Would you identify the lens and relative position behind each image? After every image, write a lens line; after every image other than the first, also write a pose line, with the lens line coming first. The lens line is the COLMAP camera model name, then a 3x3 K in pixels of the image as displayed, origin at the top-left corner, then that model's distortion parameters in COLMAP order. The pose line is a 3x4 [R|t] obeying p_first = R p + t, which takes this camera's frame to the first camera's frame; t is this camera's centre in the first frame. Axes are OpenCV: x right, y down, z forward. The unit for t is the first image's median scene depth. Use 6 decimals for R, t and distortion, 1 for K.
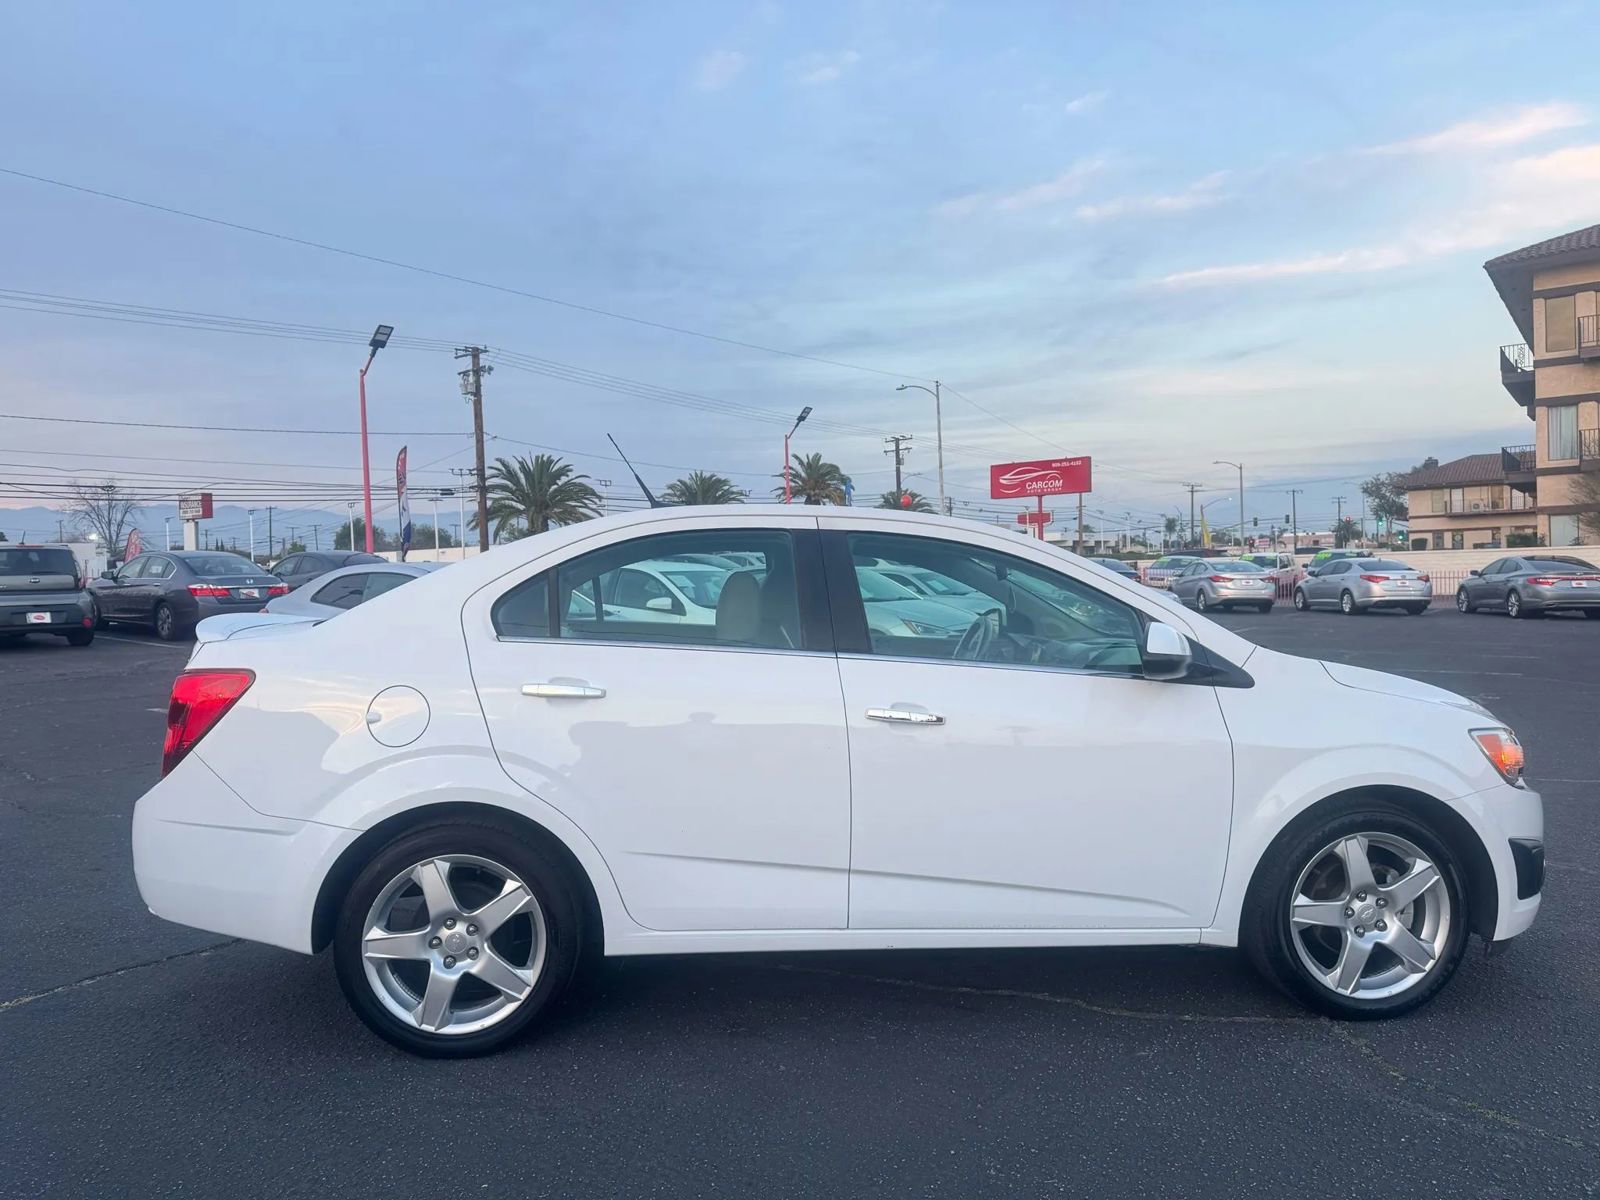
lens RADIAL K [[1194.5, 0, 775.6], [0, 1194.5, 565.1], [0, 0, 1]] dist [0.071284, -0.113829]
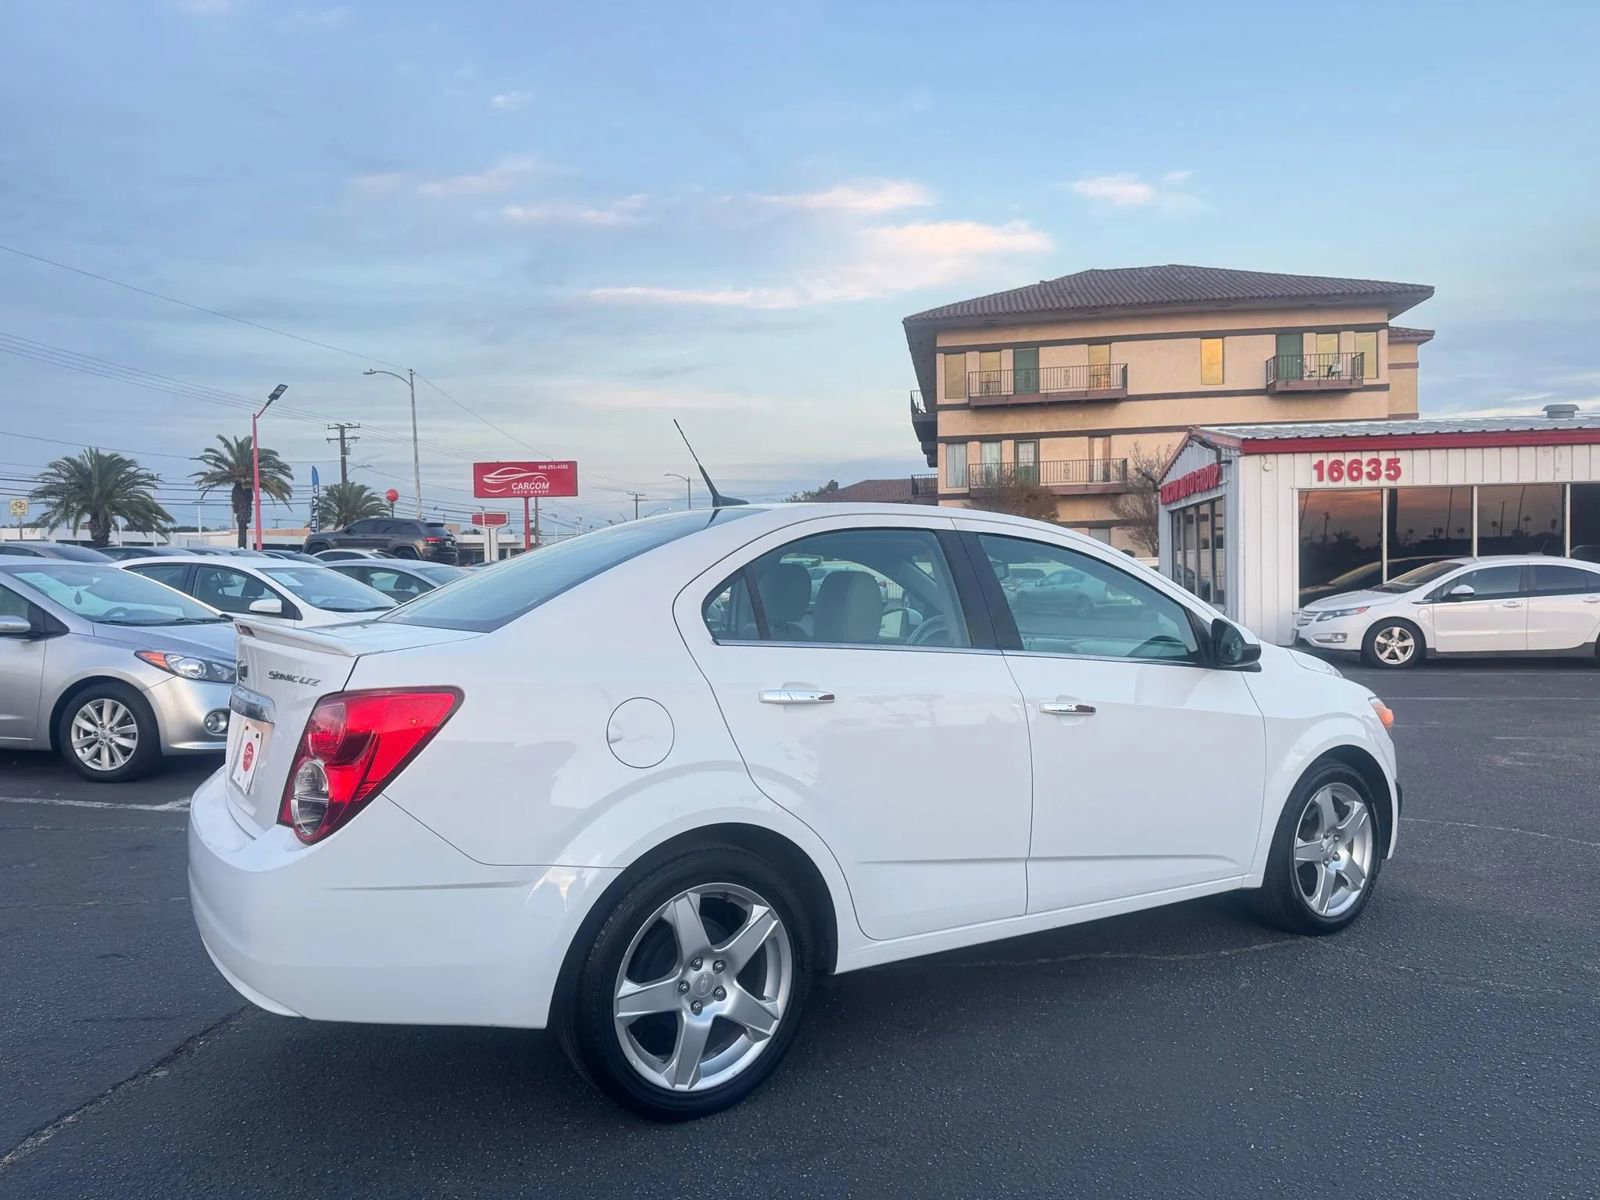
lens RADIAL K [[1194.5, 0, 767.7], [0, 1194.5, 615.9], [0, 0, 1]] dist [0.071284, -0.113829]
pose [[0.863763, -0.006273, 0.503859, -0.105858], [-0.014175, 0.999224, 0.036741, 0.001574], [-0.503699, -0.038878, 0.863004, 0.036145]]
